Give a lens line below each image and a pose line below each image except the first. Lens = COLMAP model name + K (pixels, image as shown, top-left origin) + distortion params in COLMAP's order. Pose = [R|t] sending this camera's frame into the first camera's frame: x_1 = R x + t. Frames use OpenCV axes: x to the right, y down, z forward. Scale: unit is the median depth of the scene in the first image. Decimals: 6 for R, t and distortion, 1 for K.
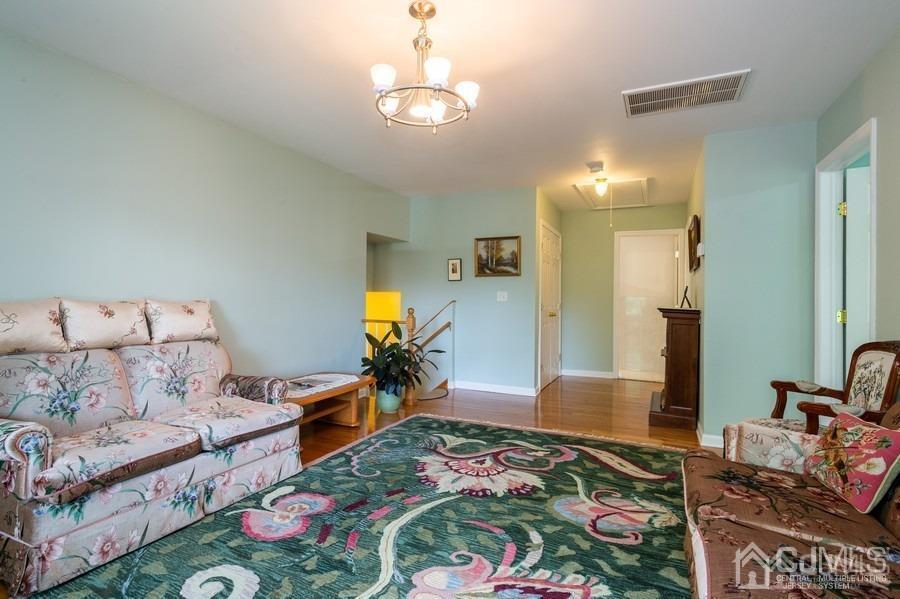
lens RADIAL K [[446.0, 0, 449.1], [0, 446.0, 296.9], [0, 0, 1]] dist [0.001266, 0.002105]
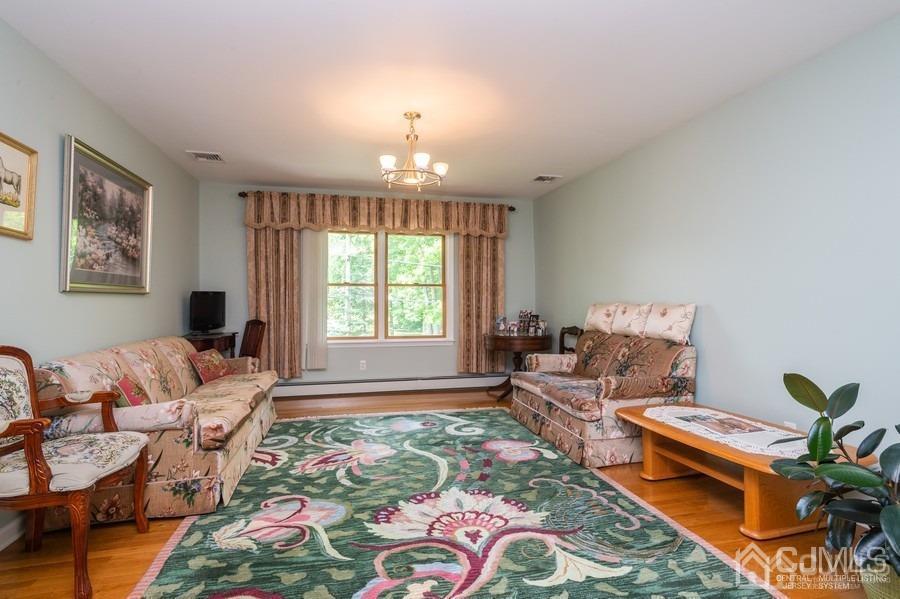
lens RADIAL K [[446.0, 0, 451.9], [0, 446.0, 298.7], [0, 0, 1]] dist [0.001266, 0.002105]
pose [[-0.775080, -0.009525, -0.631792, 0.640731], [-0.004113, 0.999941, -0.010029, 0.008574], [0.631850, -0.005175, -0.775073, 1.806887]]
